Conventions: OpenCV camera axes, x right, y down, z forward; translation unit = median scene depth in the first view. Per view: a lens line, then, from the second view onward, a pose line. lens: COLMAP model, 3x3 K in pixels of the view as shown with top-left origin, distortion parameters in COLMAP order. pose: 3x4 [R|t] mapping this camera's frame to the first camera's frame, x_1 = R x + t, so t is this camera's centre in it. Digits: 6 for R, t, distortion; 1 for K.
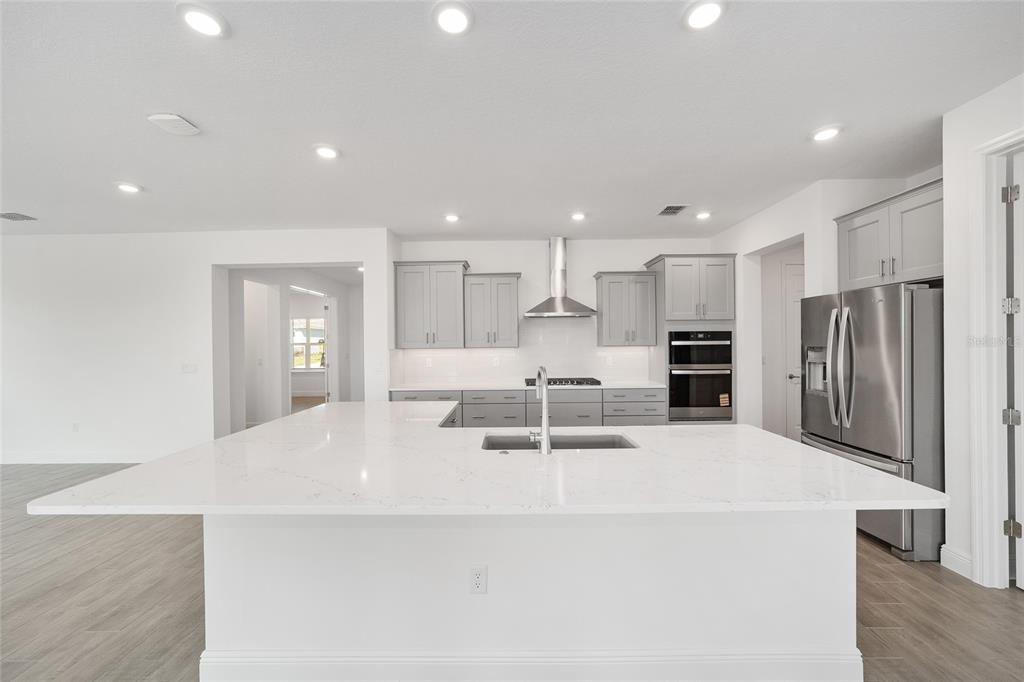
lens RADIAL K [[396.6, 0, 509.7], [0, 396.6, 342.9], [0, 0, 1]] dist [-0.030555, 0.011124]
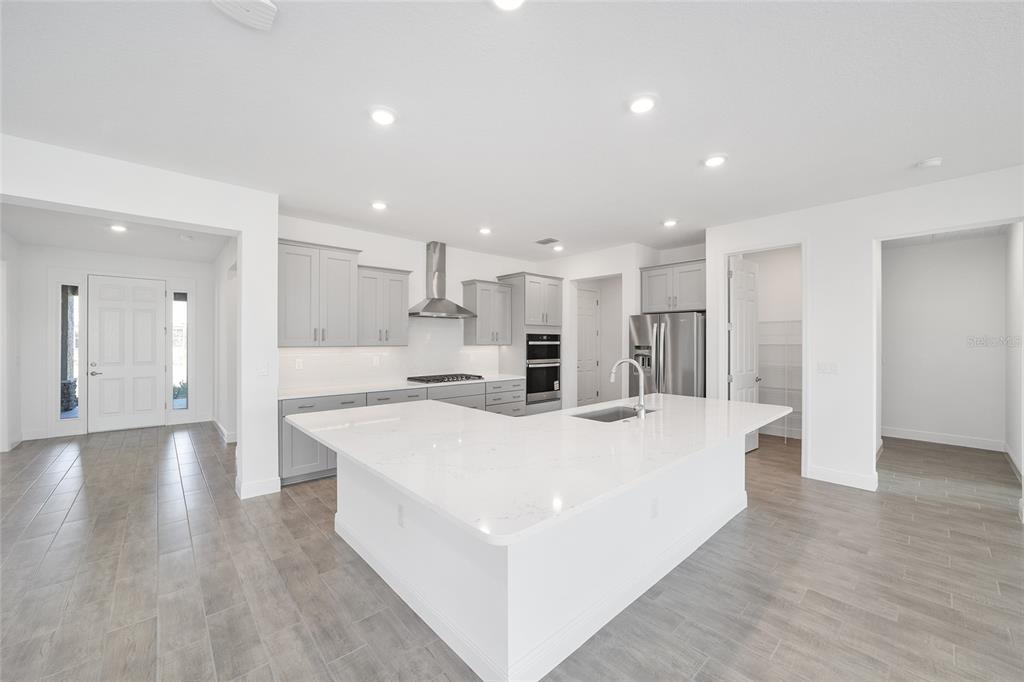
lens RADIAL K [[396.6, 0, 509.7], [0, 396.6, 342.9], [0, 0, 1]] dist [-0.030555, 0.011124]
pose [[0.736945, 0.008264, 0.675902, -0.492058], [-0.008444, 0.999960, -0.003020, 0.004685], [-0.675900, -0.003482, 0.736985, 0.104046]]
